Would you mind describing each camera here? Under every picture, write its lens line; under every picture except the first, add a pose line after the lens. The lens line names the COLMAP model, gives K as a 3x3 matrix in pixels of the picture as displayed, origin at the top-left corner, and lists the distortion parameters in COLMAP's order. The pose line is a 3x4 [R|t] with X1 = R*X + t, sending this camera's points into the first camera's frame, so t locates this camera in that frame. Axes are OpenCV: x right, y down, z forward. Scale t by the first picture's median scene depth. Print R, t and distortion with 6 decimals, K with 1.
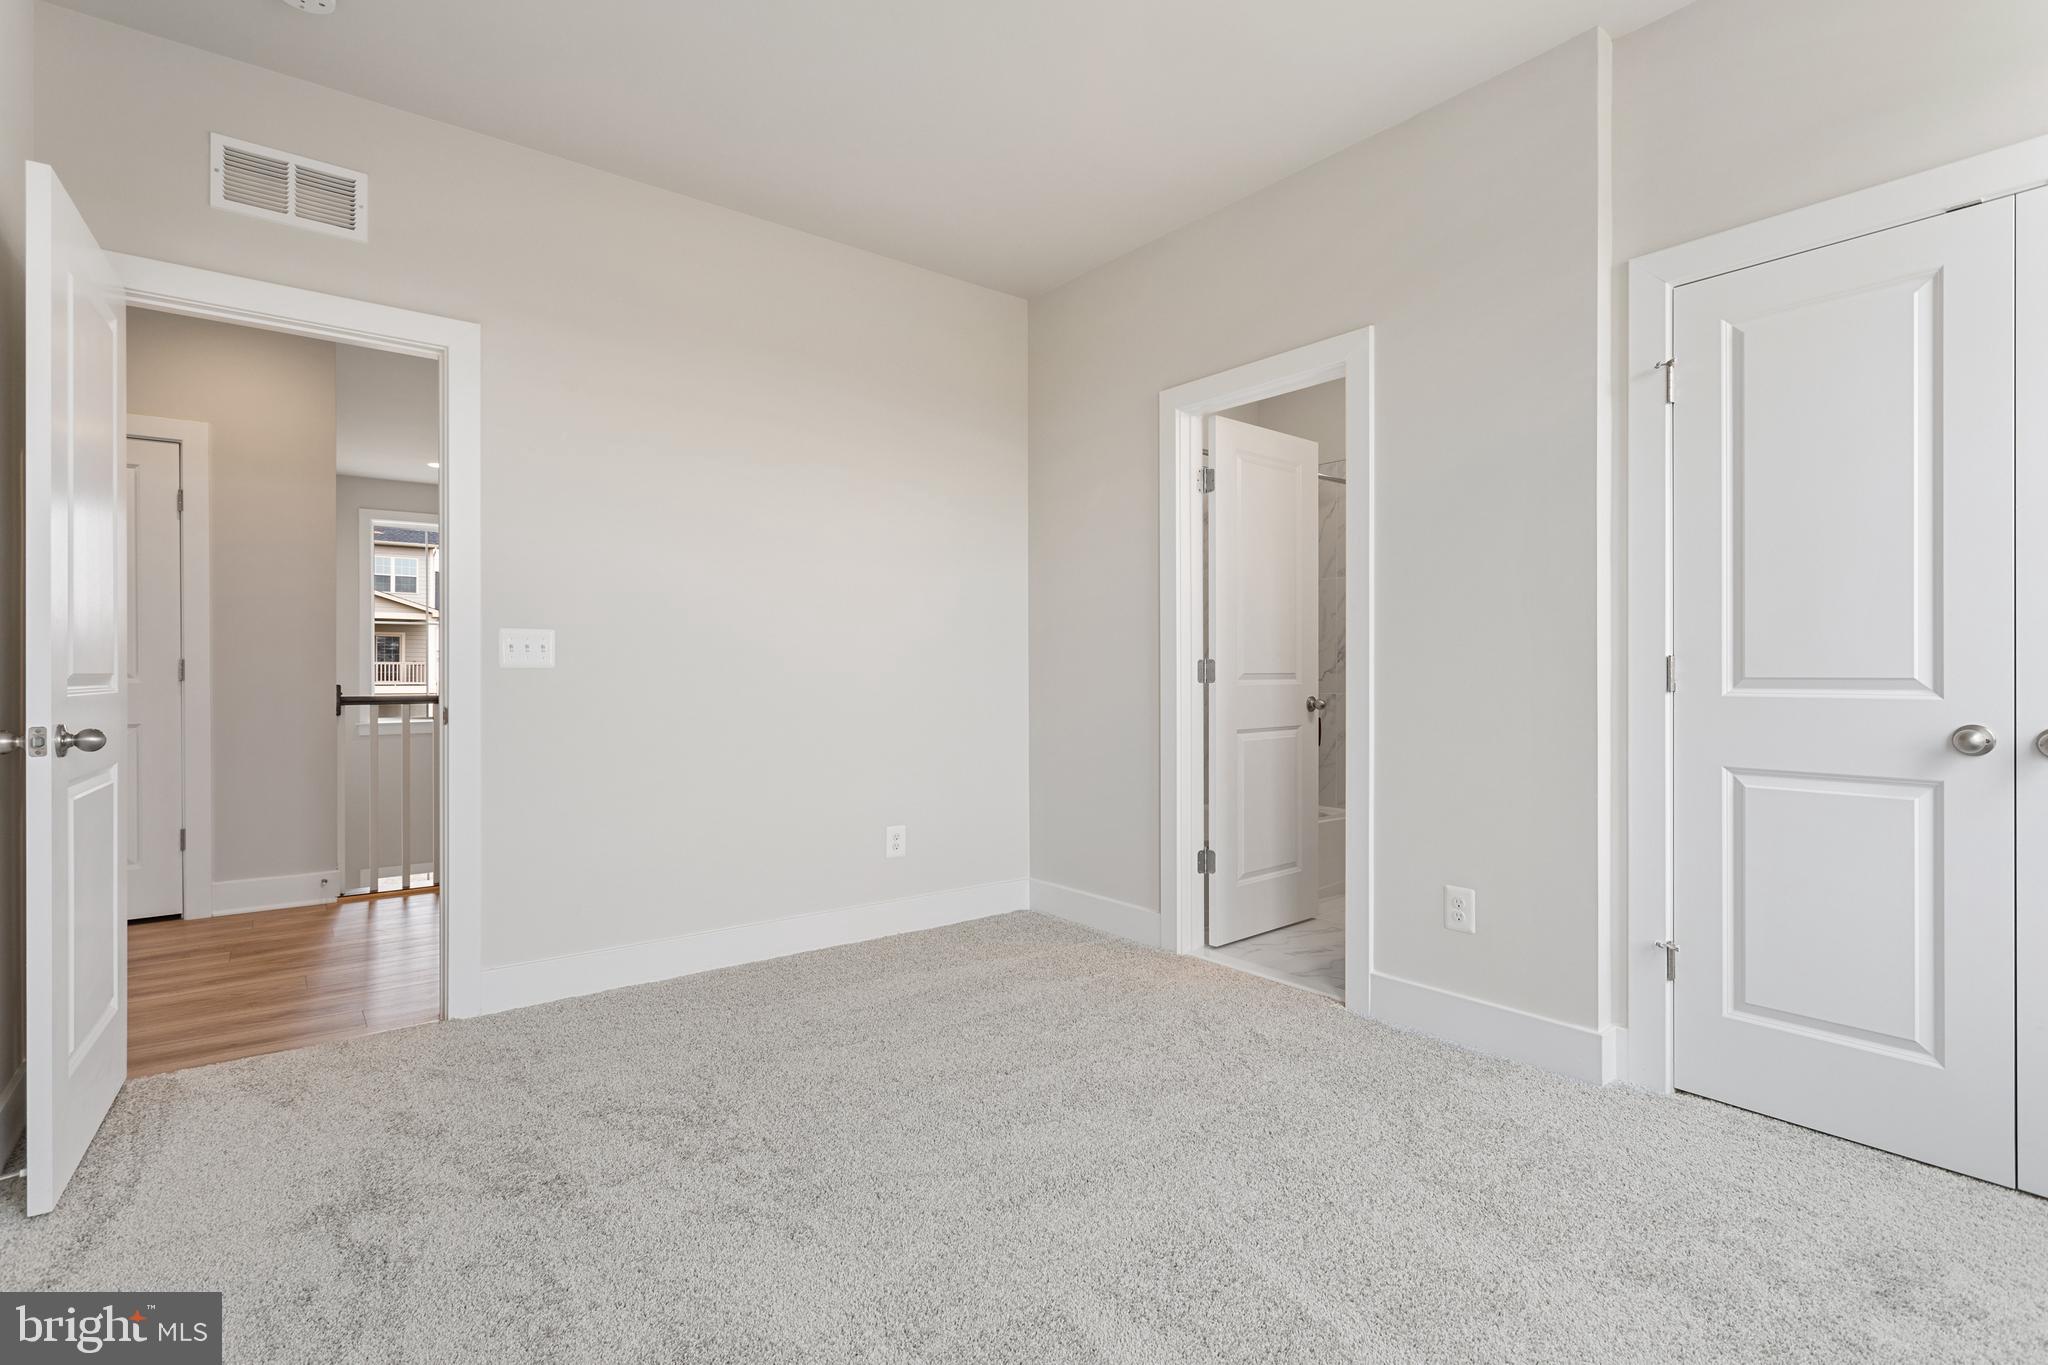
lens RADIAL K [[962.1, 0, 1020.0], [0, 962.1, 667.7], [0, 0, 1]] dist [0.002285, 0.000402]
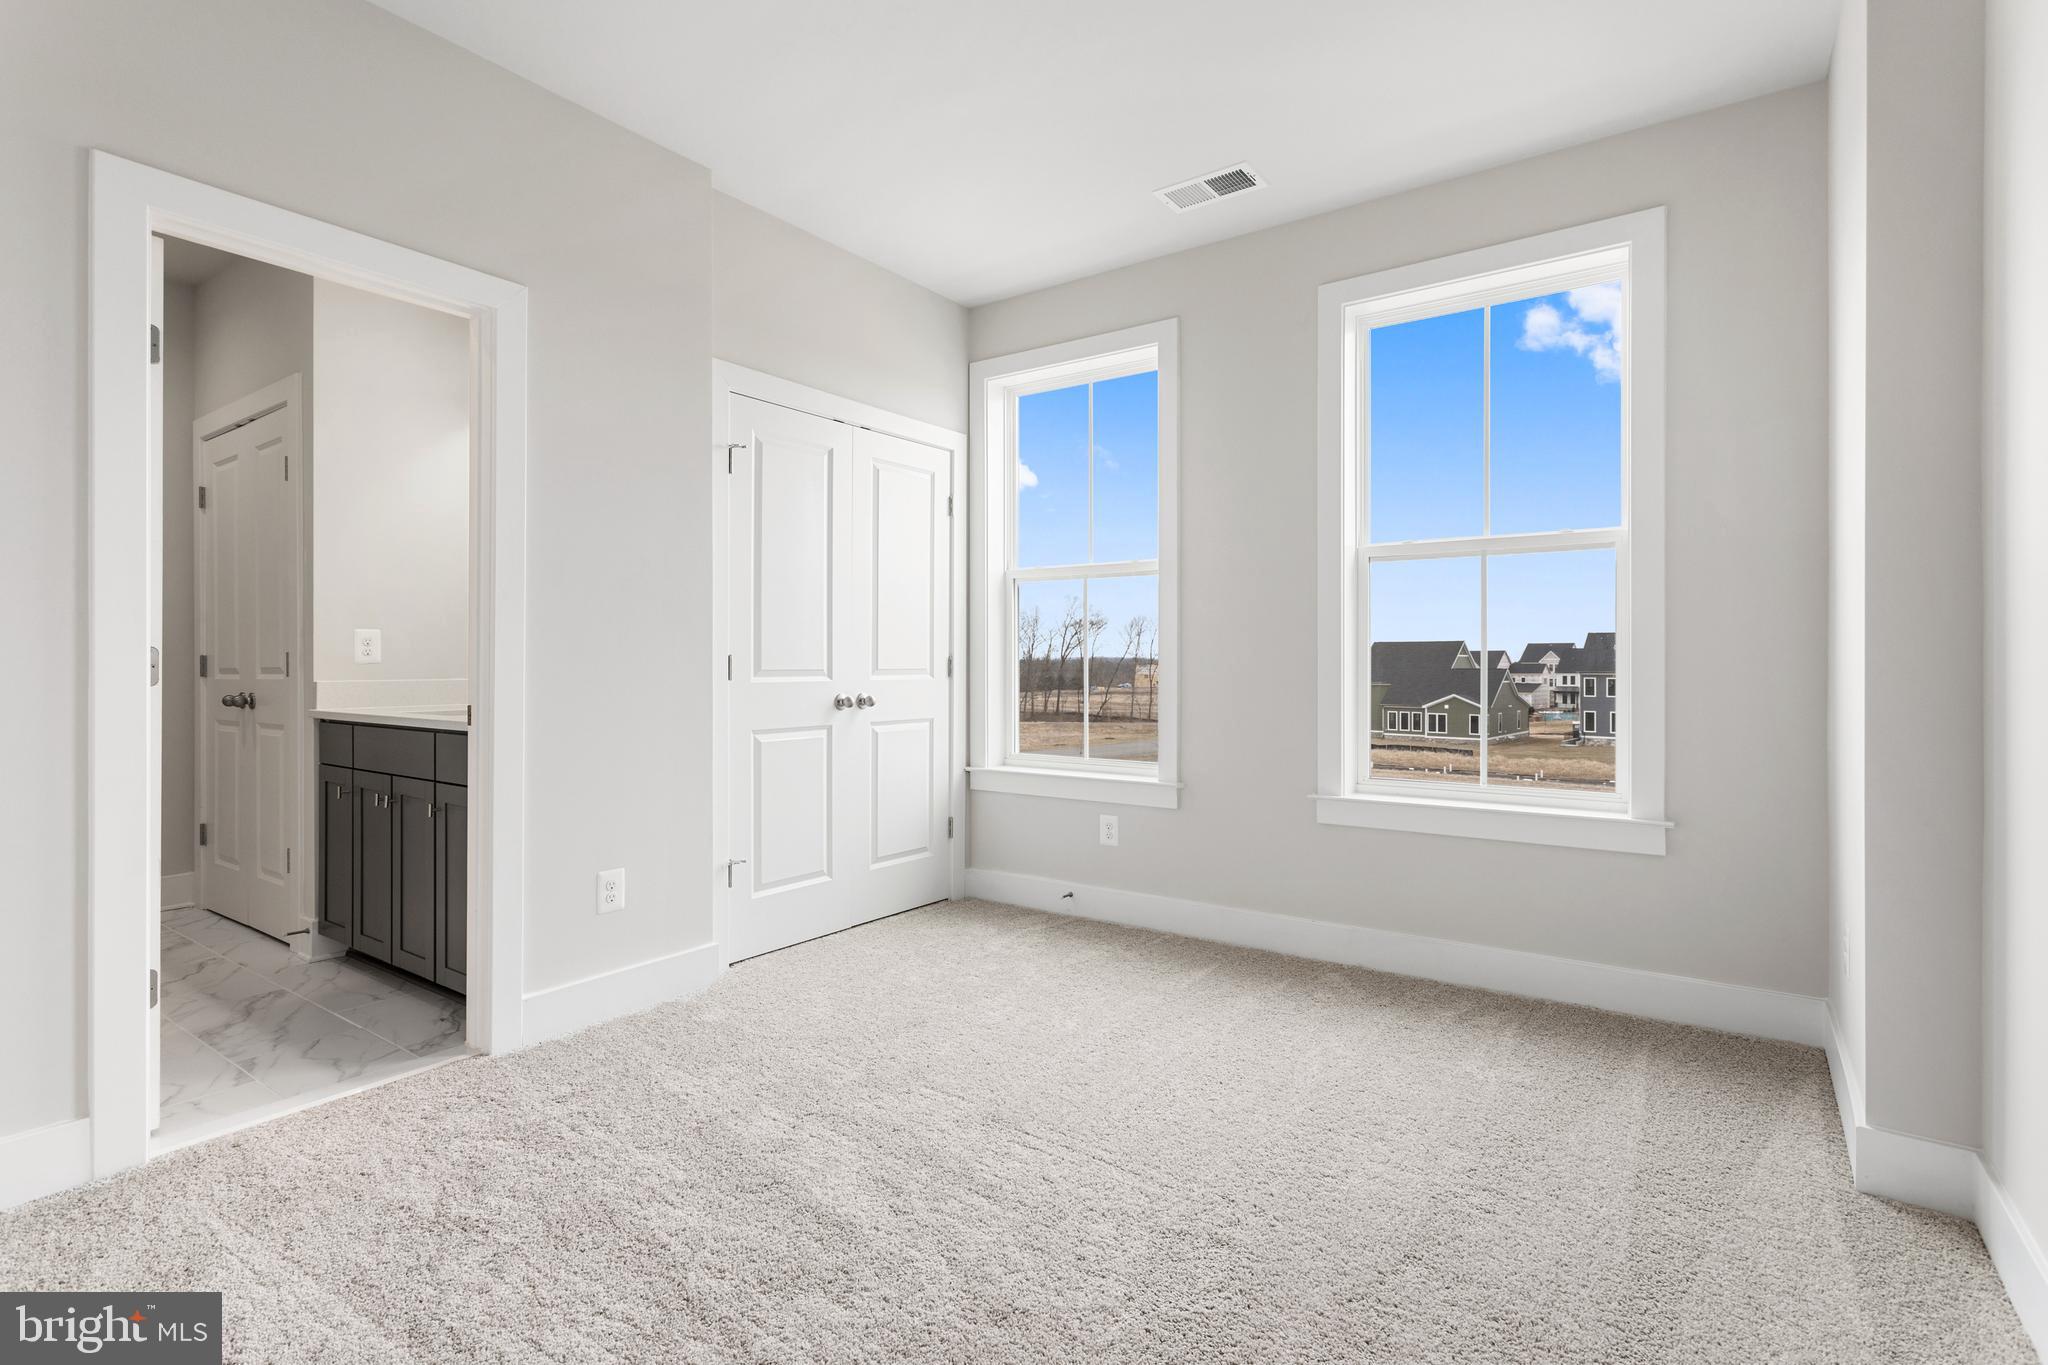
lens RADIAL K [[962.1, 0, 1020.0], [0, 962.1, 667.7], [0, 0, 1]] dist [0.002285, 0.000402]
pose [[-0.286641, 0.004079, 0.958030, -0.814008], [-0.000474, 0.999990, -0.004399, 0.014142], [-0.958038, -0.001715, -0.286636, 1.046392]]
